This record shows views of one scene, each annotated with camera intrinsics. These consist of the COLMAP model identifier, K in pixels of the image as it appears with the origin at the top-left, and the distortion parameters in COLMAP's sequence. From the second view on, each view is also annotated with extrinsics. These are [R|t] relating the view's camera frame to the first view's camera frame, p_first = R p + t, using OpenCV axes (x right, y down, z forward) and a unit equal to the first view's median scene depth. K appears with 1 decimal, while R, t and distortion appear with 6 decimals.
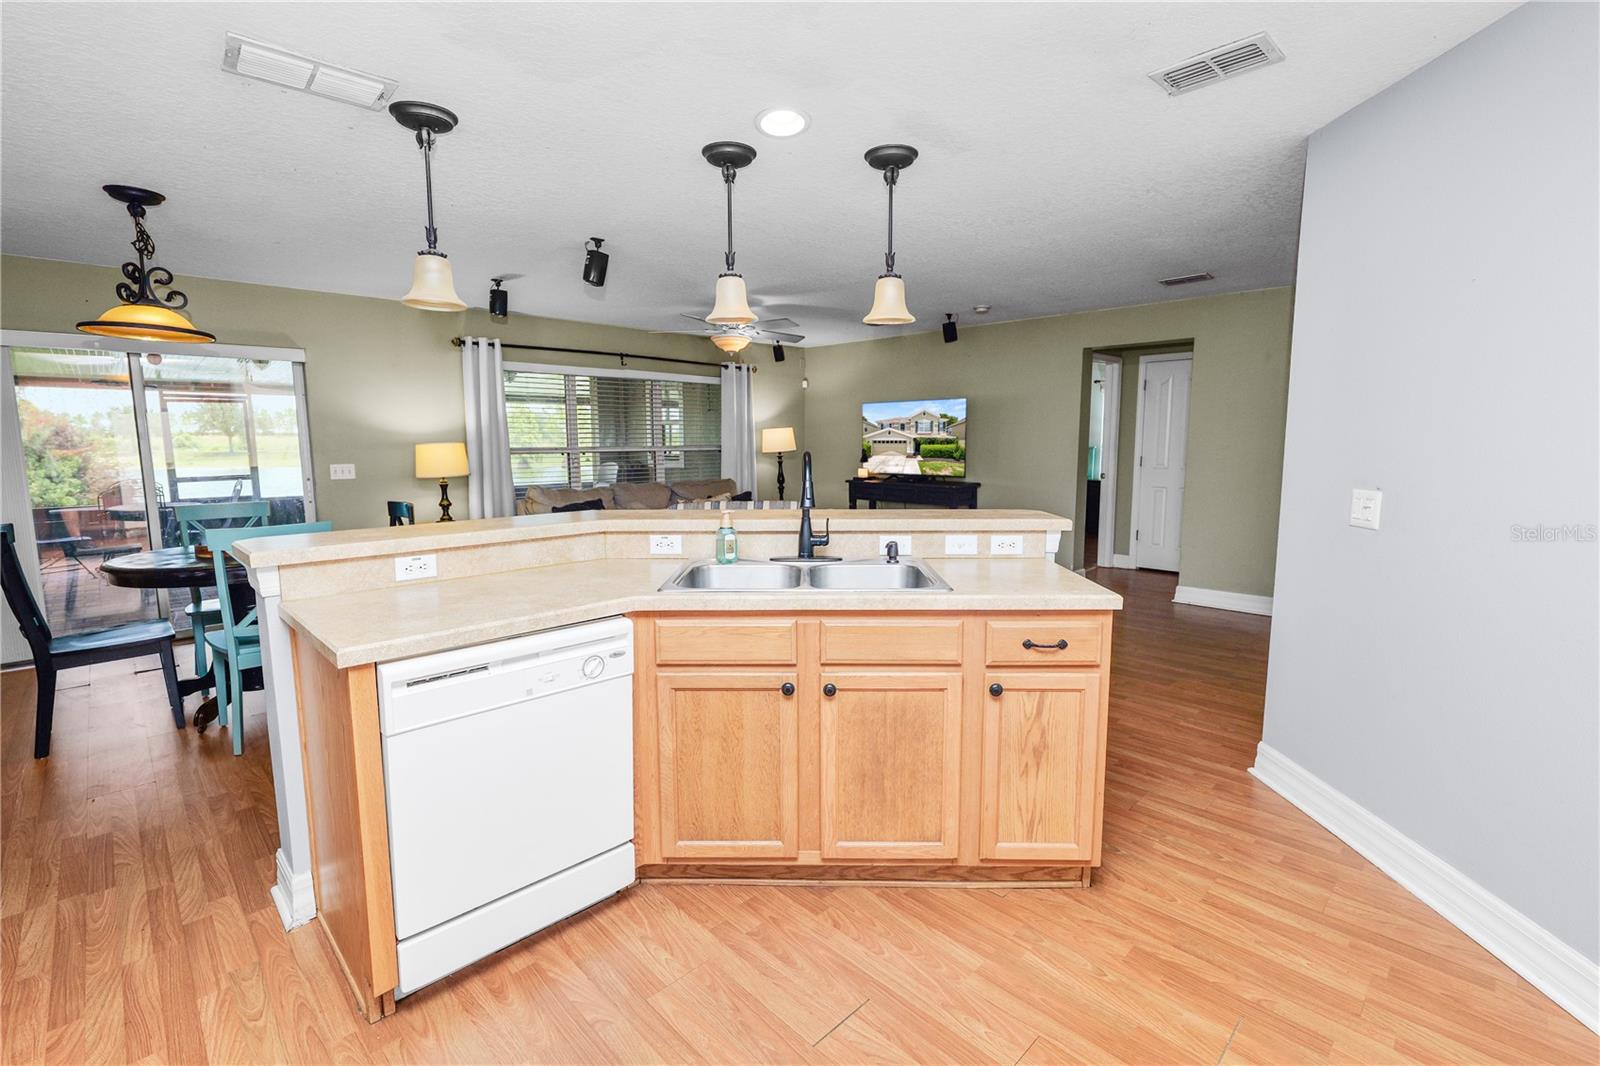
lens RADIAL K [[702.6, 0, 799.5], [0, 702.6, 529.5], [0, 0, 1]] dist [-0.013222, 0.000163]
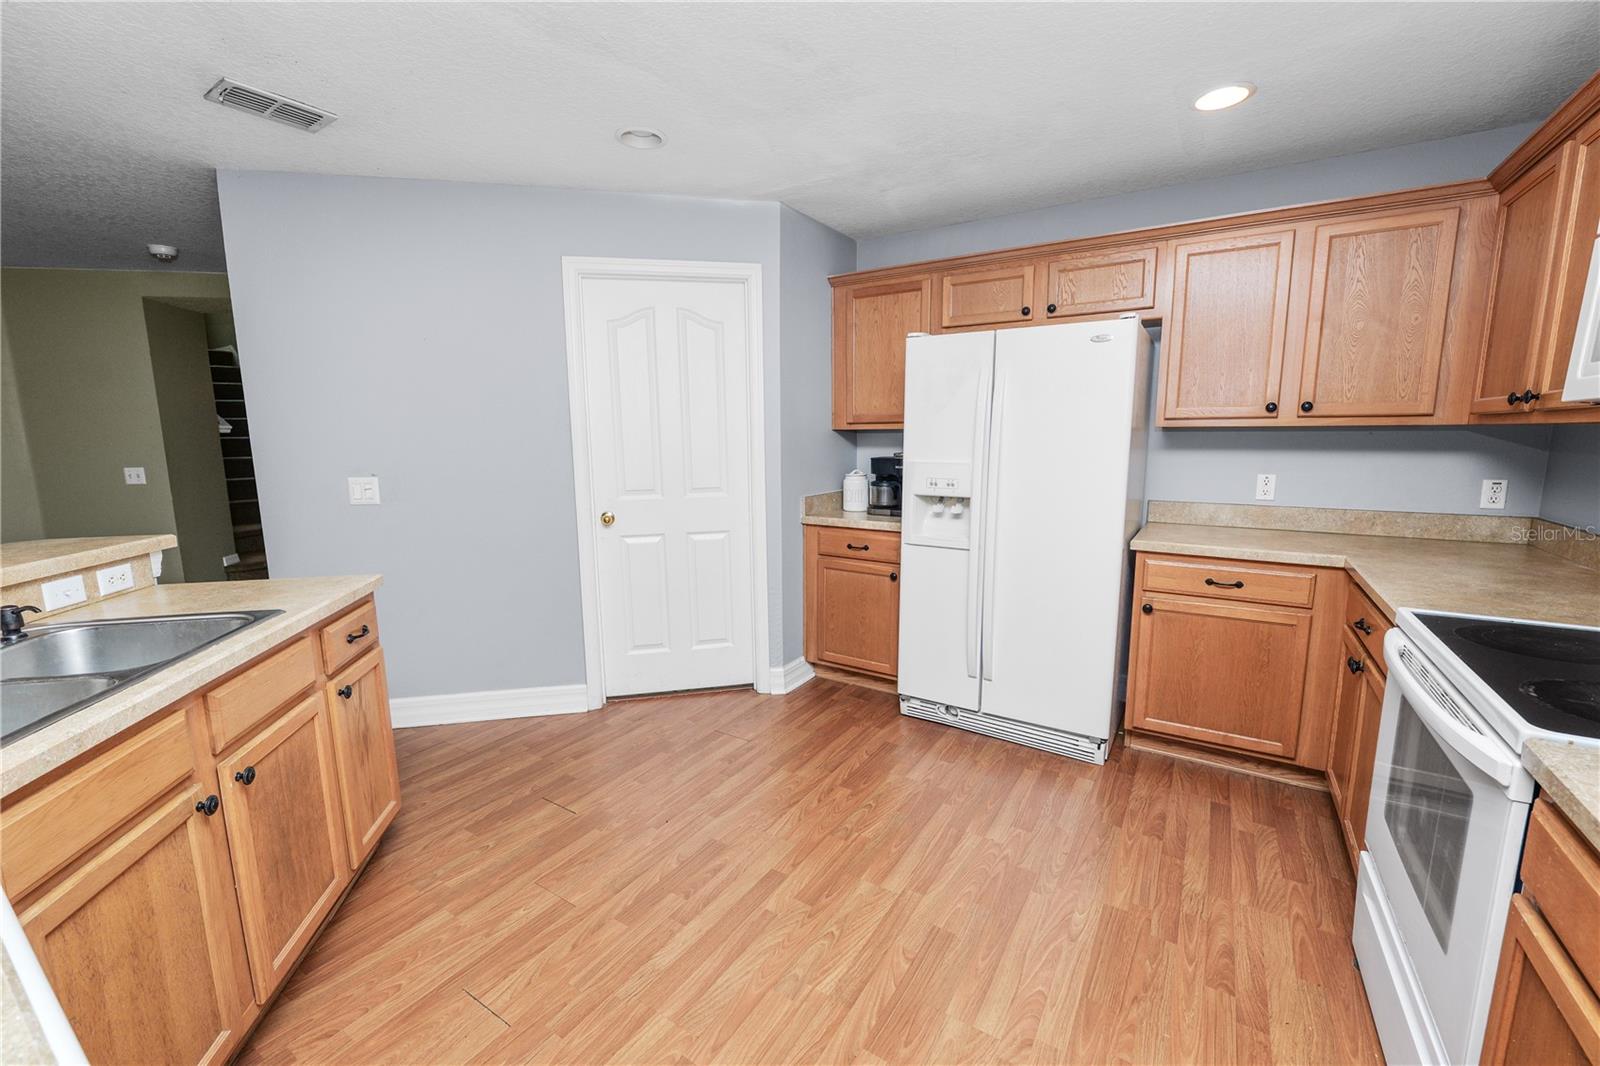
lens RADIAL K [[652.5, 0, 795.6], [0, 652.5, 528.7], [0, 0, 1]] dist [-0.011484, 0.000192]
pose [[-0.223608, -0.136290, 0.965103, -0.660447], [0.126954, 0.977667, 0.167479, -0.067440], [-0.966376, 0.159974, -0.201312, 0.484989]]
